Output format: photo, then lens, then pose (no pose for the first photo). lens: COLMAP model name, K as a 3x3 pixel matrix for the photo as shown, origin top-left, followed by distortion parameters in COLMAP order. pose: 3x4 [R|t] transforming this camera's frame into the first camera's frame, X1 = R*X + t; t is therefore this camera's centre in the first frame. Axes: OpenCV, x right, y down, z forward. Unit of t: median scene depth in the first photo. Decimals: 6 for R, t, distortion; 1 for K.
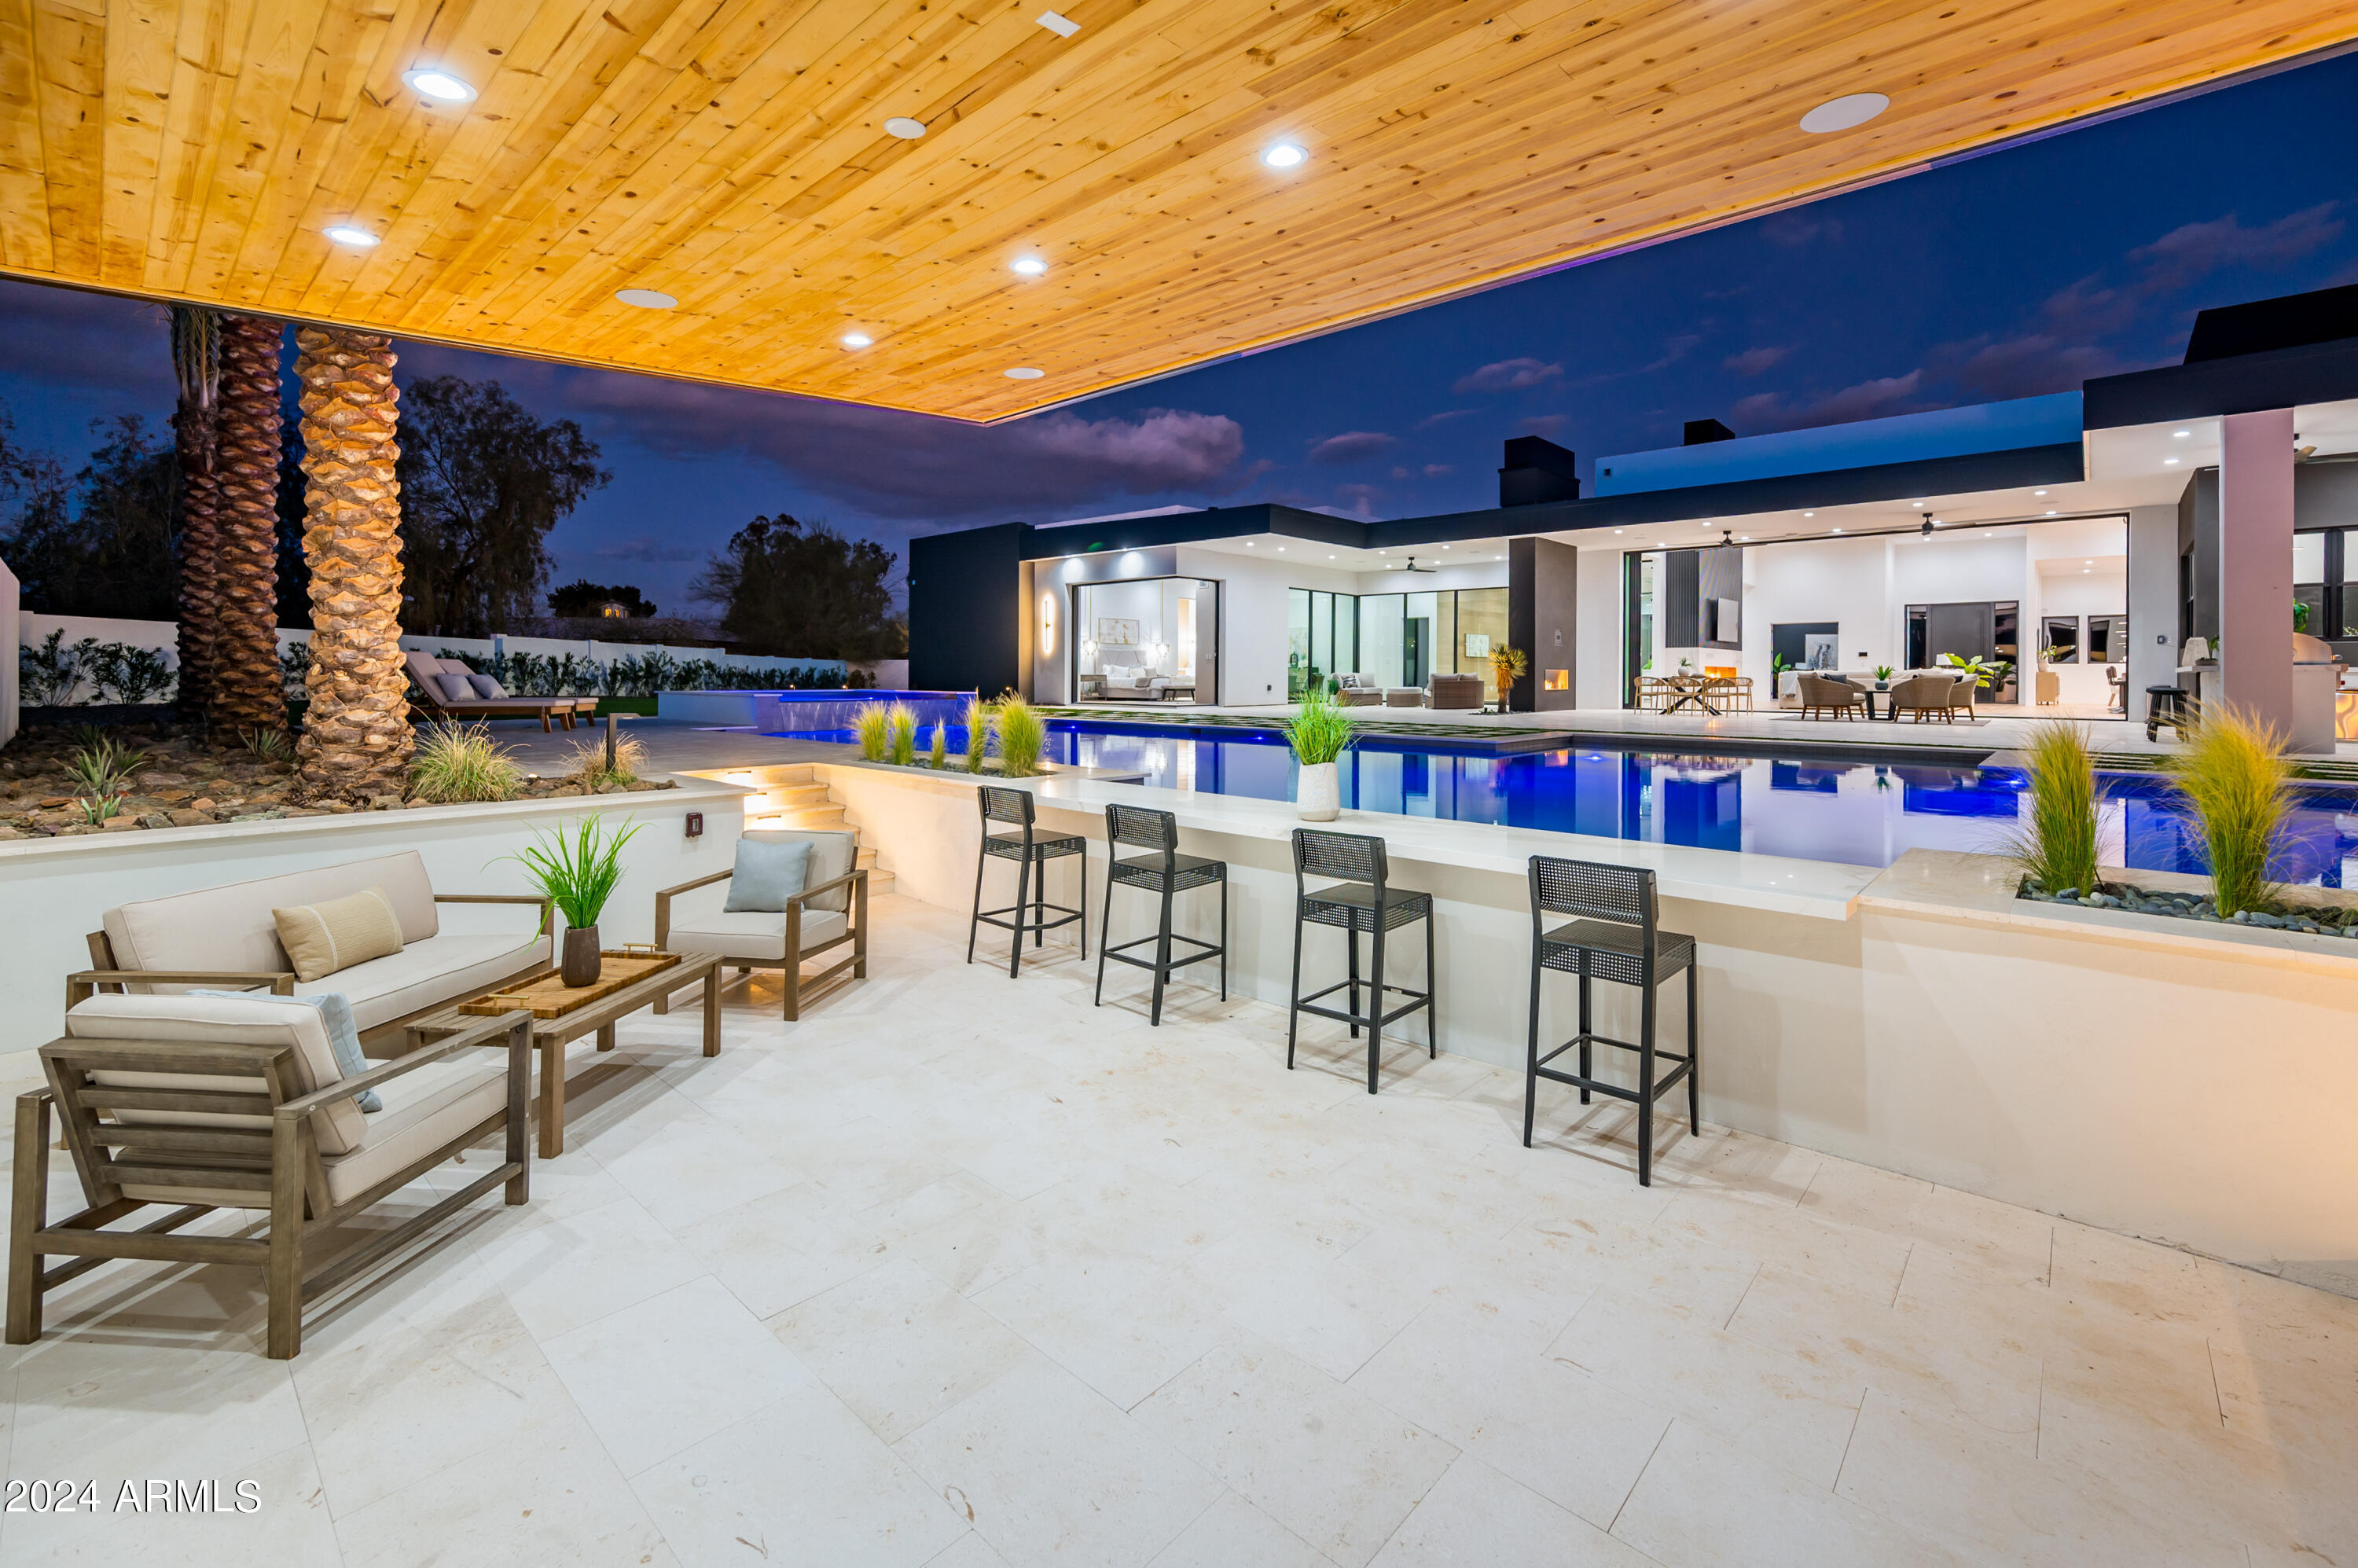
lens RADIAL K [[998.8, 0, 1223.3], [0, 998.8, 668.5], [0, 0, 1]] dist [0.000344, 0.000303]
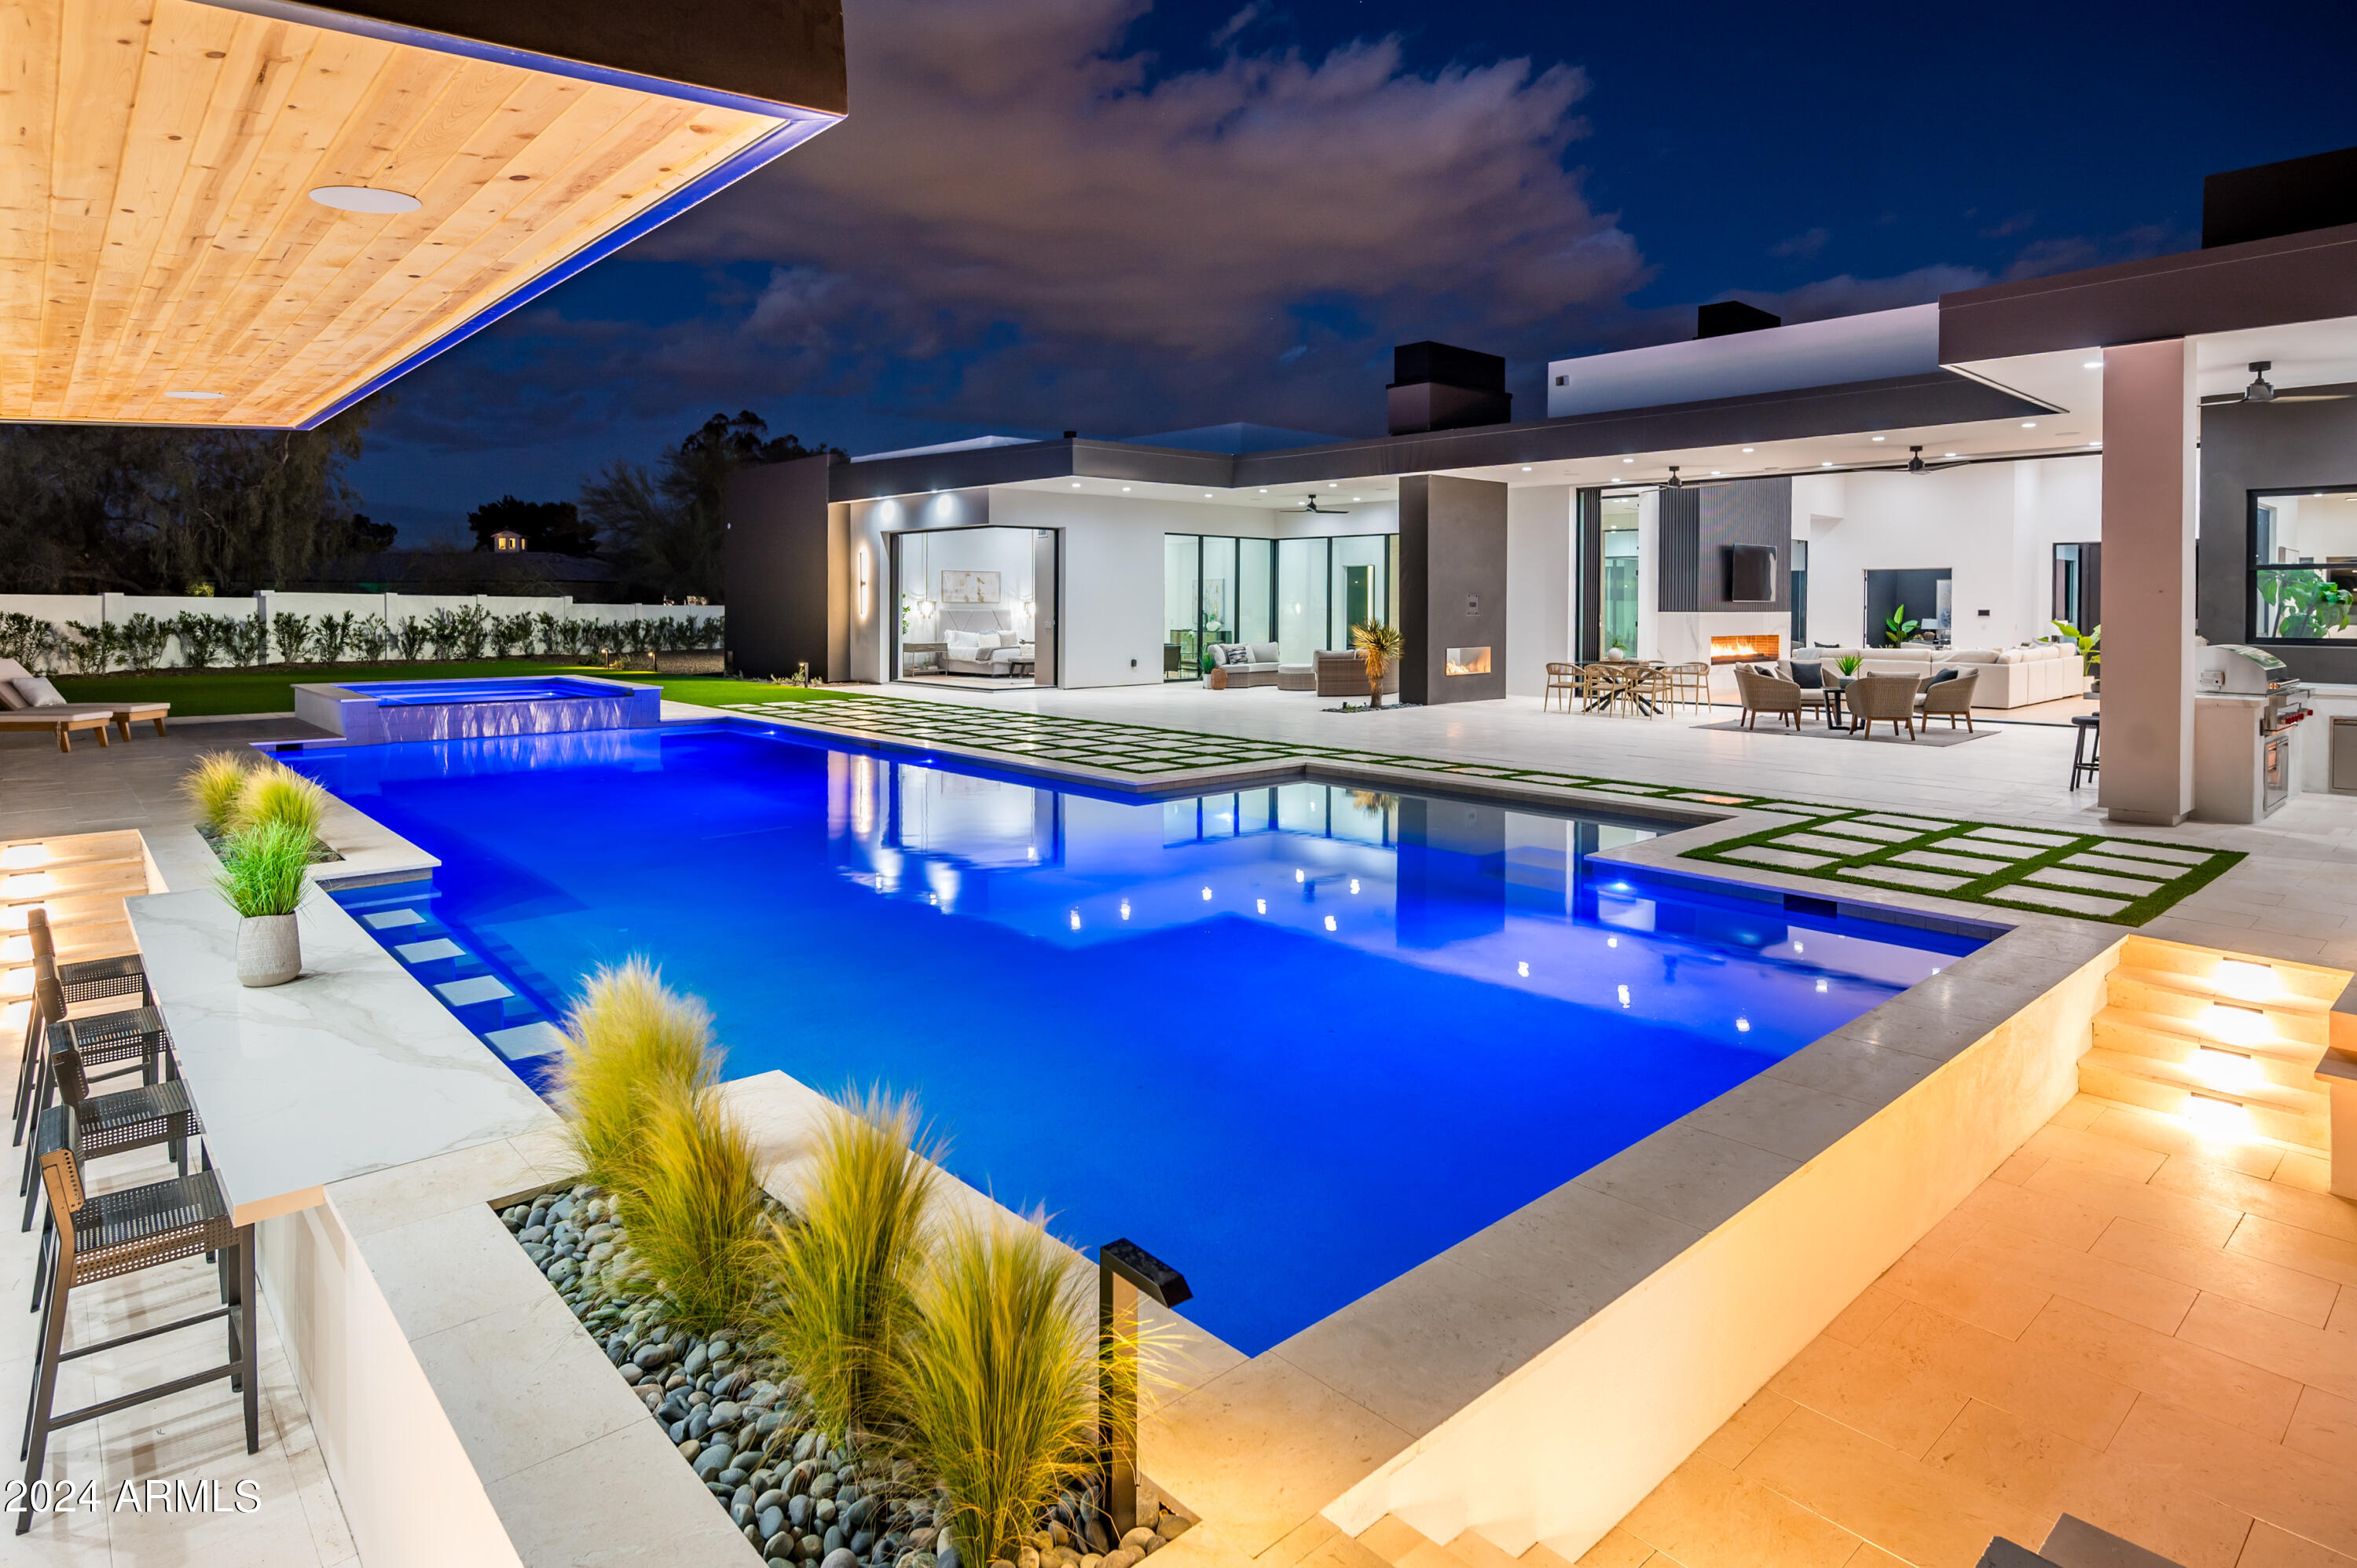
lens RADIAL K [[1279.3, 0, 1188.7], [0, 1279.3, 636.2], [0, 0, 1]] dist [0.001645, -0.000347]
pose [[0.994438, 0.000287, -0.105320, 0.189357], [0.003146, 0.999469, 0.032432, -0.033122], [0.105273, -0.032583, 0.993909, 0.008510]]
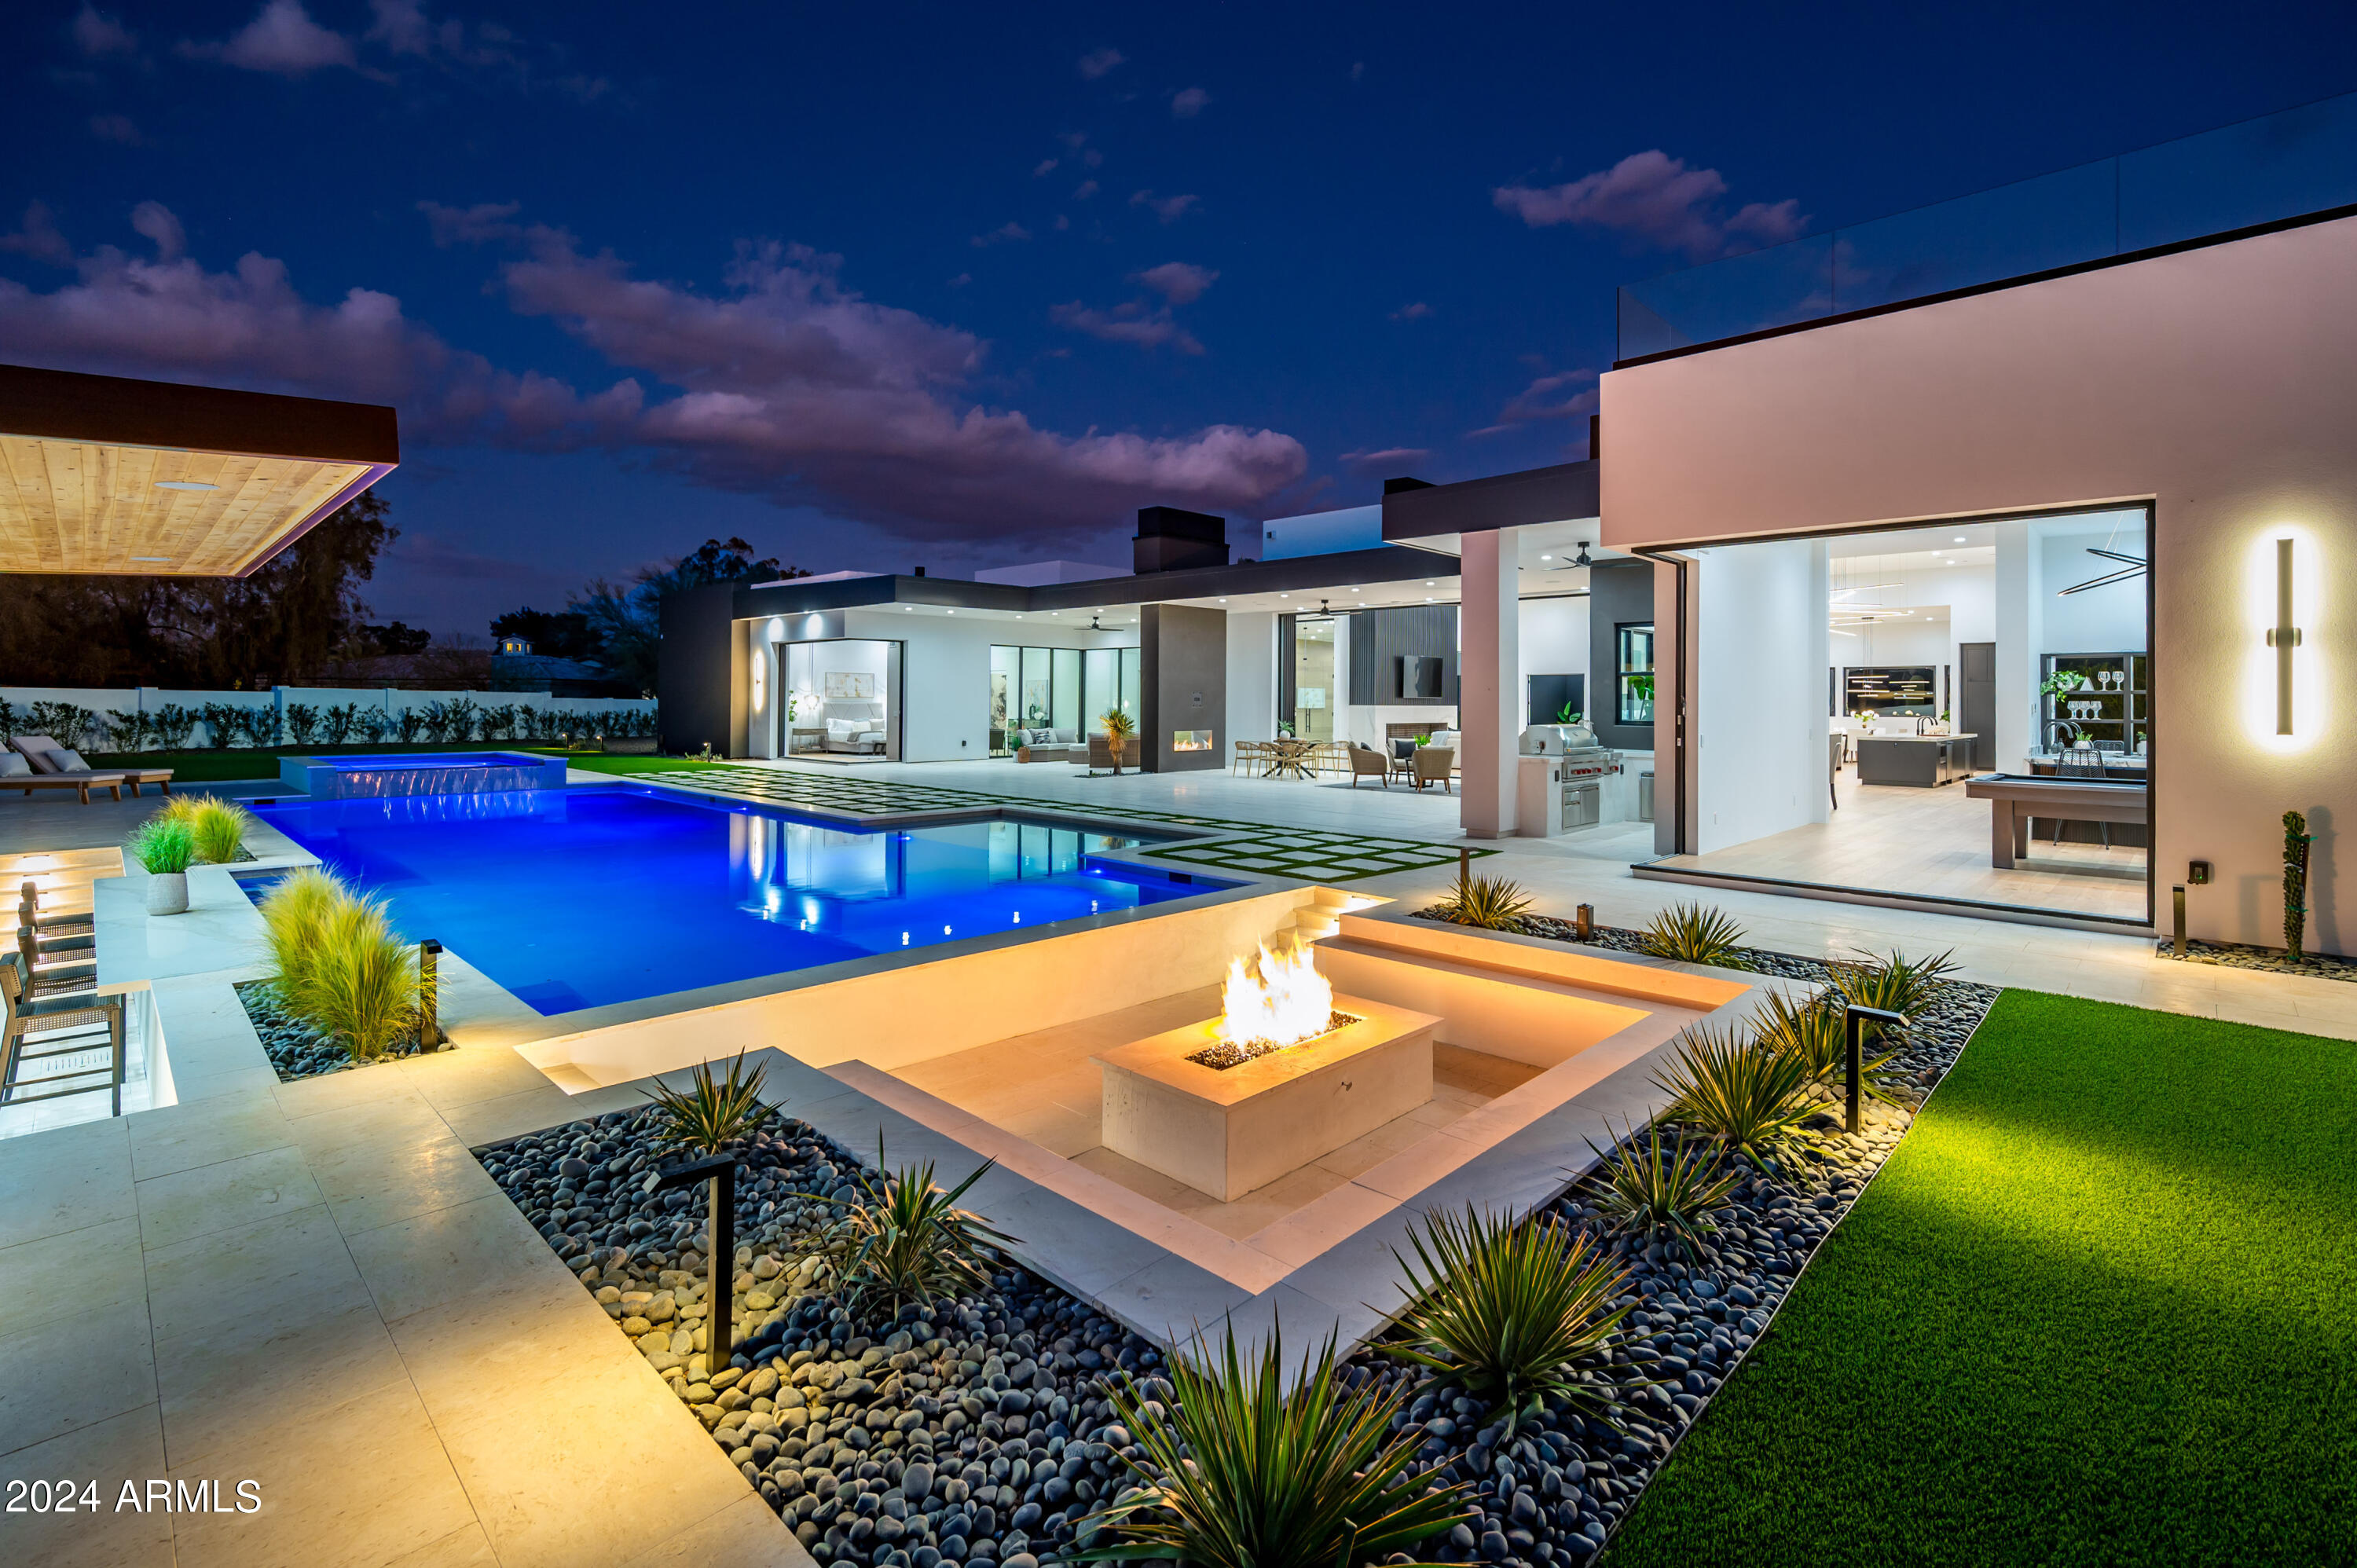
lens RADIAL K [[1068.2, 0, 1186.3], [0, 1068.2, 698.9], [0, 0, 1]] dist [0.001628, 0.000917]
pose [[0.998893, 0.000255, -0.047034, 0.317550], [0.000008, 0.999984, 0.005582, -0.031652], [0.047035, -0.005577, 0.998878, -0.086874]]
